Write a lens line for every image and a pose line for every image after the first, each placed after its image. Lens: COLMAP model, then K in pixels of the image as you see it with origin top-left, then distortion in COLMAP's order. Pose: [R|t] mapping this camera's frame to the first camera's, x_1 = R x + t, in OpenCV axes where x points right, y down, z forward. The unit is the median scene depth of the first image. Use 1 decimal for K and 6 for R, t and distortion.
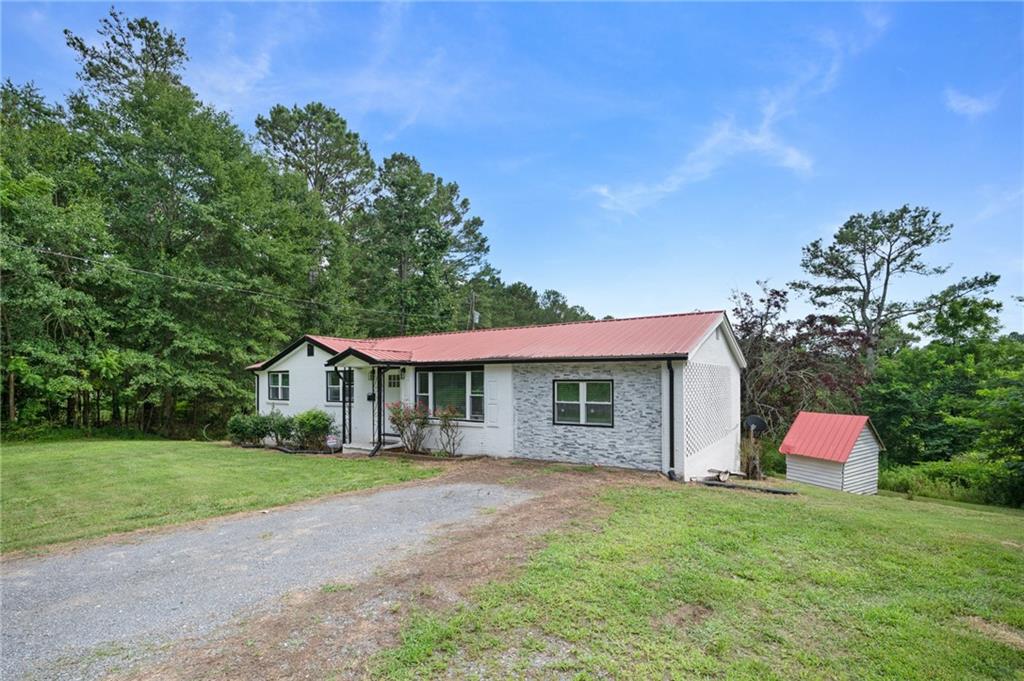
lens RADIAL K [[483.0, 0, 516.3], [0, 483.0, 393.4], [0, 0, 1]] dist [0.003325, 0.000273]
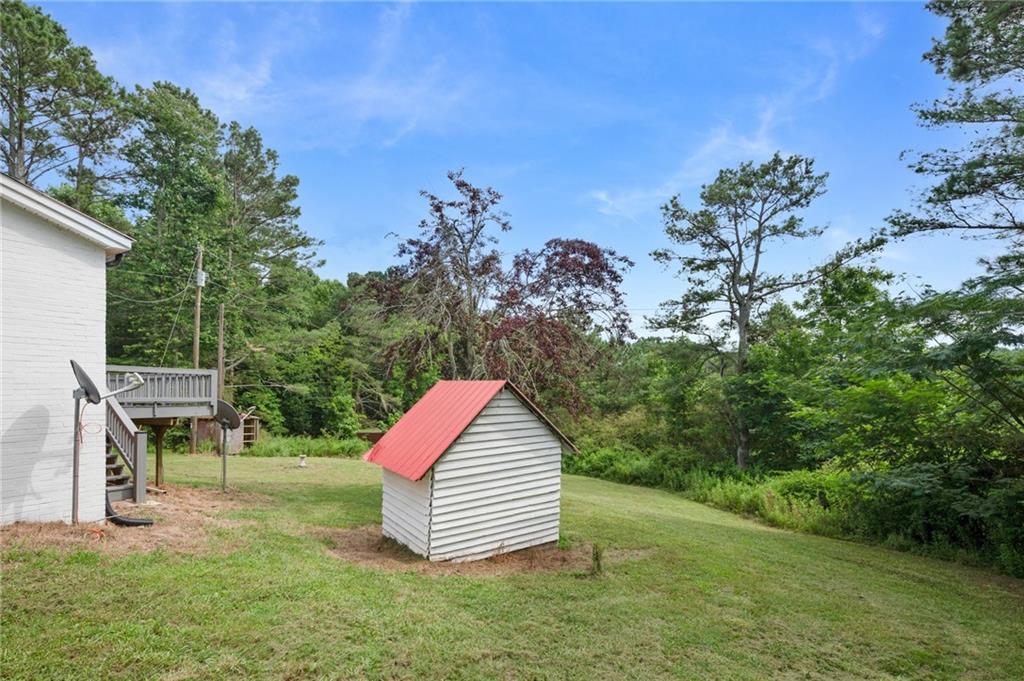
lens RADIAL K [[474.2, 0, 532.5], [0, 474.2, 387.0], [0, 0, 1]] dist [-0.000034, -0.000006]
pose [[0.999939, 0.005099, -0.009793, 0.855238], [-0.005343, 0.999674, -0.024978, 0.048049], [0.009663, 0.025028, 0.999640, 0.448238]]
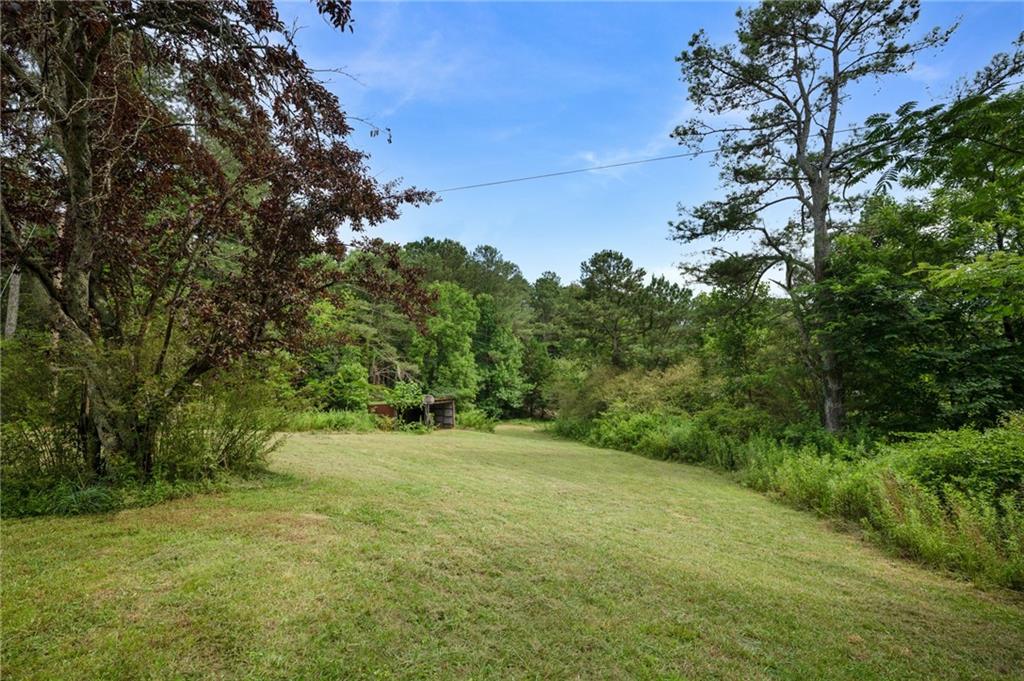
lens RADIAL K [[459.0, 0, 528.0], [0, 459.0, 344.9], [0, 0, 1]] dist [-0.000322, 0.000000]
pose [[0.980573, -0.050646, -0.189503, 1.127201], [0.037664, 0.996730, -0.071492, 0.146116], [0.192504, 0.062966, 0.979274, 1.021605]]
